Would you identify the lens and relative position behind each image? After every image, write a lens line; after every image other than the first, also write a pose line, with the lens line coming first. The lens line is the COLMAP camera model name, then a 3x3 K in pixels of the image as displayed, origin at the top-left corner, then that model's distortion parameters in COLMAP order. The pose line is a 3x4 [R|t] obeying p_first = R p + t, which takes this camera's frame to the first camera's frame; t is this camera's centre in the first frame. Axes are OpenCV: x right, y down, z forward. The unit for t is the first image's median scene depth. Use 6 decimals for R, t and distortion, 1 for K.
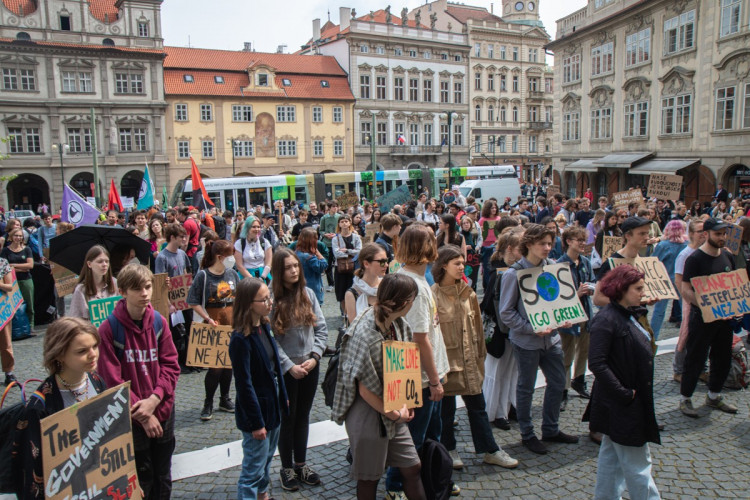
lens RADIAL K [[627.7, 0, 375.0], [0, 627.7, 250.0], [0, 0, 1]] dist [-0.097840, 0.118173]
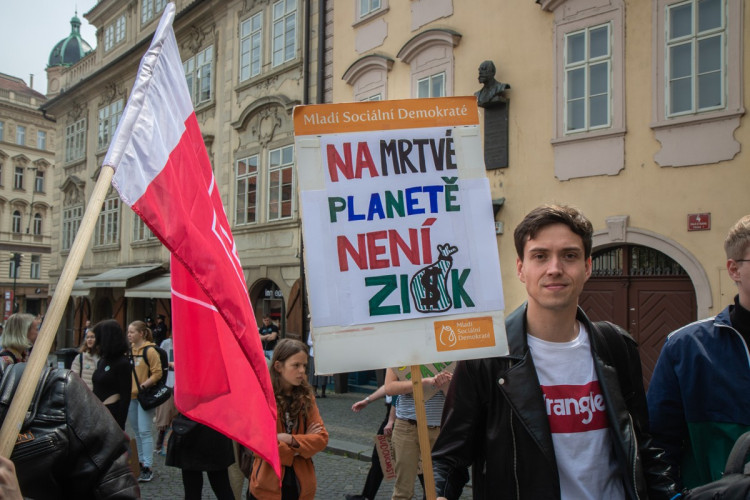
lens RADIAL K [[748.2, 0, 373.2], [0, 748.2, 240.1], [0, 0, 1]] dist [-0.017722, 0.186191]
pose [[0.854857, 0.073287, 0.513662, 0.124410], [0.043635, 0.976314, -0.211914, -0.006562], [-0.517026, 0.203570, 0.831411, 0.134198]]
